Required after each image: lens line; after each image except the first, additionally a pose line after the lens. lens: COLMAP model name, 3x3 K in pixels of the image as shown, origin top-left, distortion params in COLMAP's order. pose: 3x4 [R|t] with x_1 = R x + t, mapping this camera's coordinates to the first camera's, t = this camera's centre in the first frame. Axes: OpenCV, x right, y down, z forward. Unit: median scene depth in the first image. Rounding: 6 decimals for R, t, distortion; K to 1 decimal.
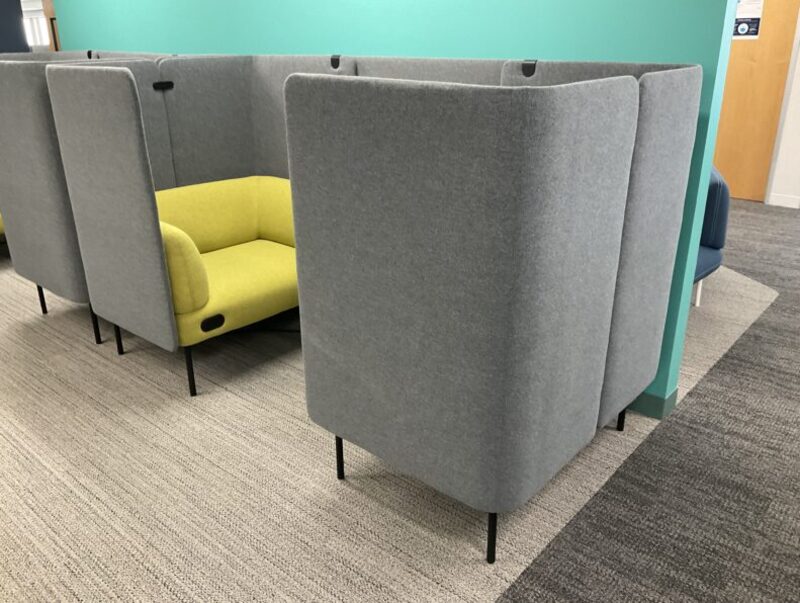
lens RADIAL K [[659.4, 0, 400.0], [0, 659.4, 301.5], [0, 0, 1]] dist [0.101292, -0.193399]
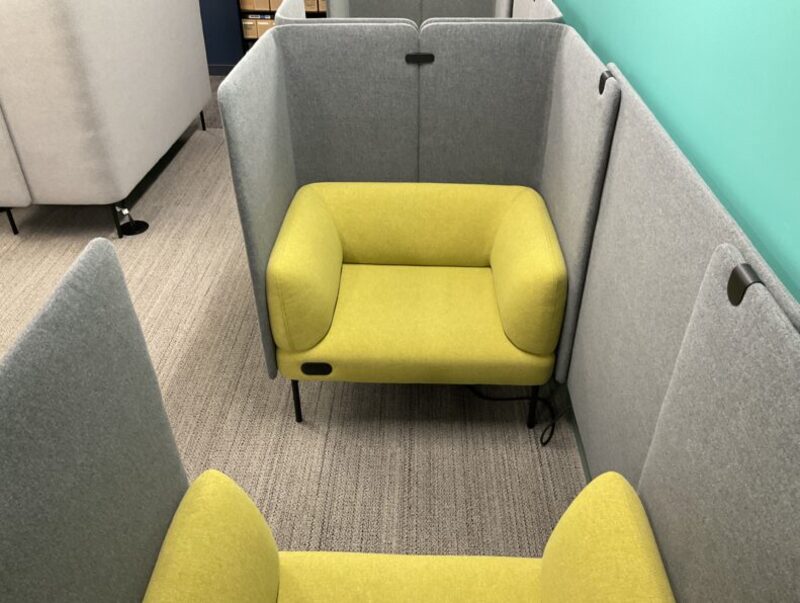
lens RADIAL K [[659.4, 0, 400.0], [0, 659.4, 301.5], [0, 0, 1]] dist [0.101292, -0.193399]
pose [[0.625636, 0.451995, -0.635830, 0.257715], [-0.289132, 0.891349, 0.349140, -0.331339], [0.724557, -0.034596, 0.688347, 0.427775]]
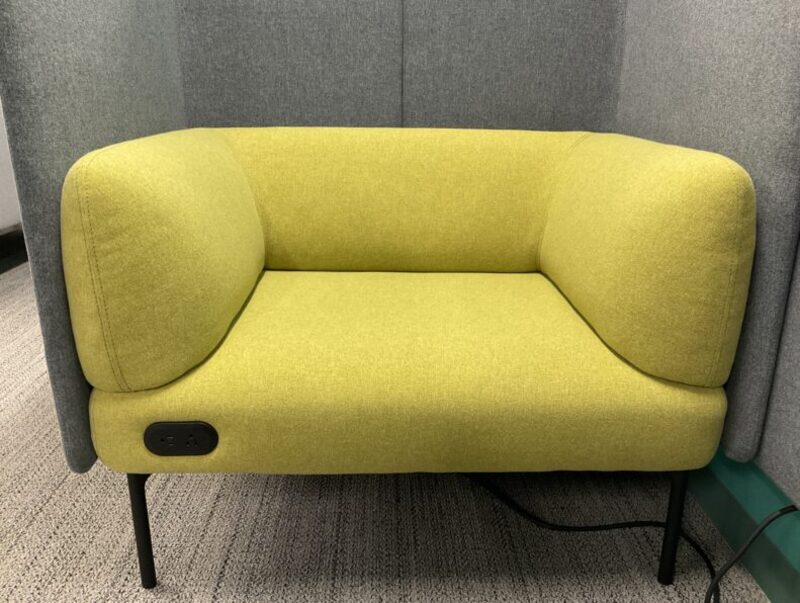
lens RADIAL K [[659.4, 0, 400.0], [0, 659.4, 301.5], [0, 0, 1]] dist [0.101292, -0.193399]
pose [[0.668196, 0.240556, -0.704022, 0.034427], [-0.285987, 0.956629, 0.055434, -0.083168], [0.686823, 0.164301, 0.708011, 0.709361]]
